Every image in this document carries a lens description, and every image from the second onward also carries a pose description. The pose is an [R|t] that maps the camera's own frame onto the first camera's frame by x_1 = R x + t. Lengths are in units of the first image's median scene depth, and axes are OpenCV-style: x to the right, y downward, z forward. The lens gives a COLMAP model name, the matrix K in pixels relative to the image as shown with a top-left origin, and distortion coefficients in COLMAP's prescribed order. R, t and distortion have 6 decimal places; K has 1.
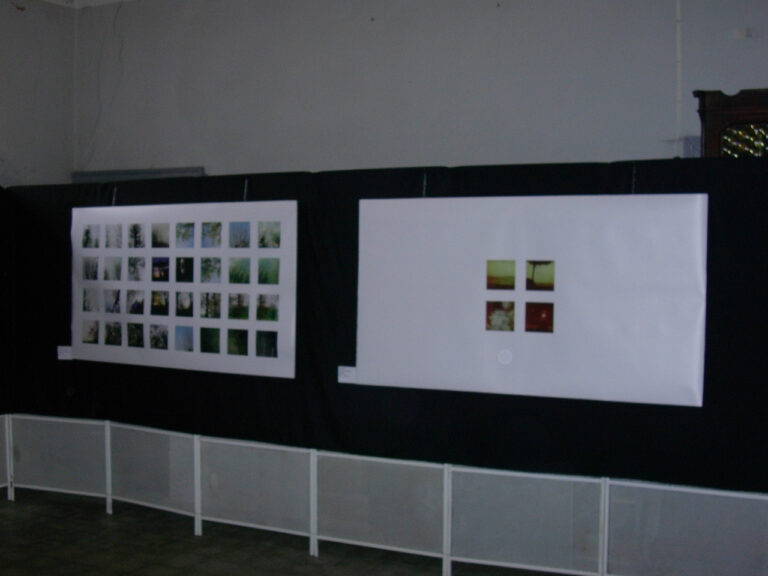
lens RADIAL K [[1006.2, 0, 388.3], [0, 1006.2, 304.8], [0, 0, 1]] dist [-0.132898, 0.000000]
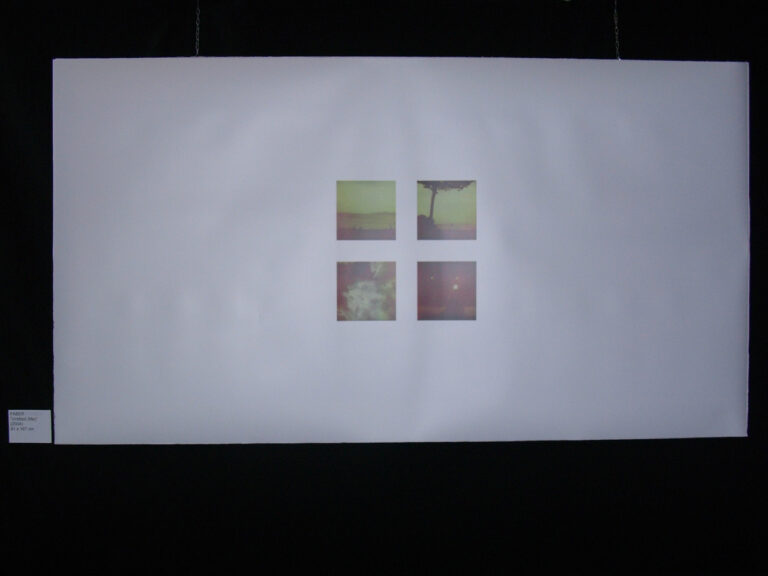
lens RADIAL K [[1006.2, 0, 382.8], [0, 1006.2, 286.4], [0, 0, 1]] dist [-0.132898, 0.000000]
pose [[0.887010, -0.028745, 0.460855, -0.100178], [0.031018, 0.999515, 0.002643, 0.006760], [-0.460708, 0.011951, 0.887472, 0.479105]]
